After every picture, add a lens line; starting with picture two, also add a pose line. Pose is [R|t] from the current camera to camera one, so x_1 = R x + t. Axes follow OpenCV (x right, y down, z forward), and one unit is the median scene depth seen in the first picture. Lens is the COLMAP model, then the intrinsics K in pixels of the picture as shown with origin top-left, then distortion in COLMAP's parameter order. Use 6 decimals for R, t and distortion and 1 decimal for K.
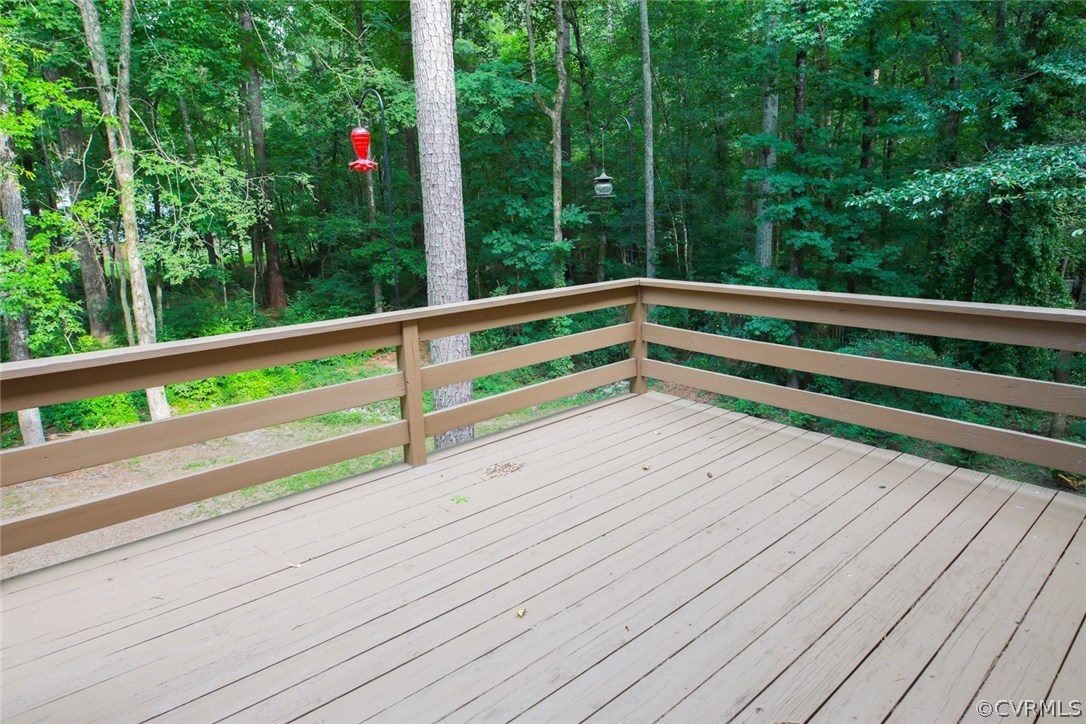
lens RADIAL K [[628.3, 0, 544.5], [0, 628.3, 359.4], [0, 0, 1]] dist [-0.019959, 0.001838]
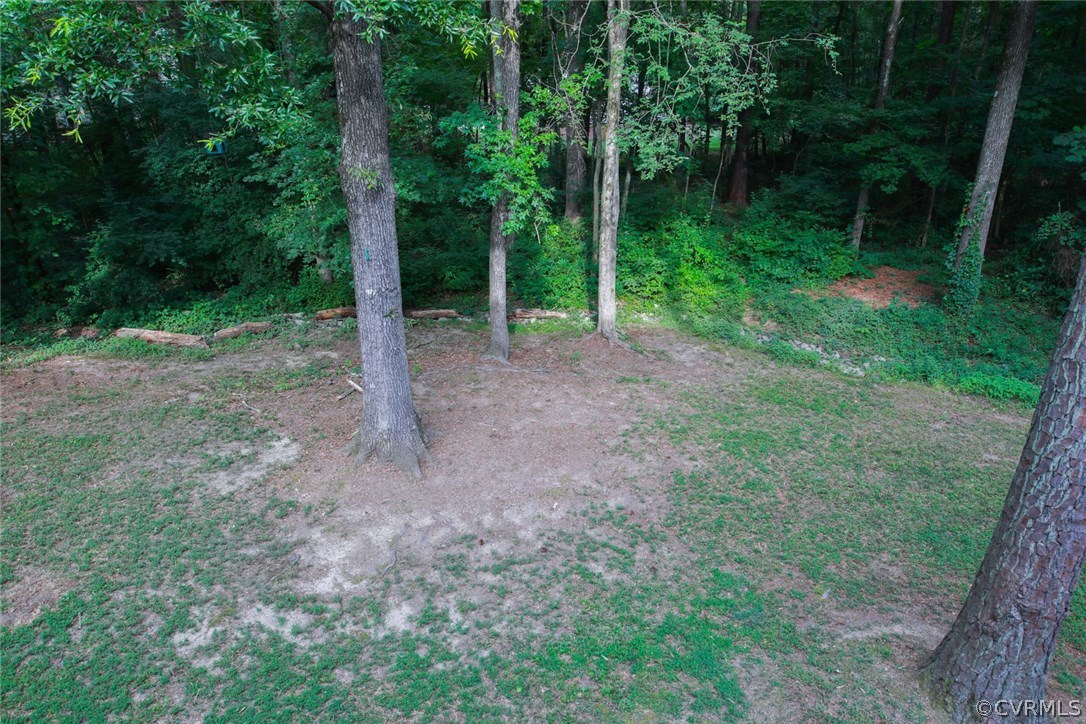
lens RADIAL K [[628.3, 0, 544.5], [0, 628.3, 359.4], [0, 0, 1]] dist [-0.019959, 0.001838]
pose [[0.776124, 0.247734, -0.579879, -0.130492], [-0.147520, 0.965410, 0.214994, -0.041620], [0.613082, -0.081318, 0.785823, 0.204522]]
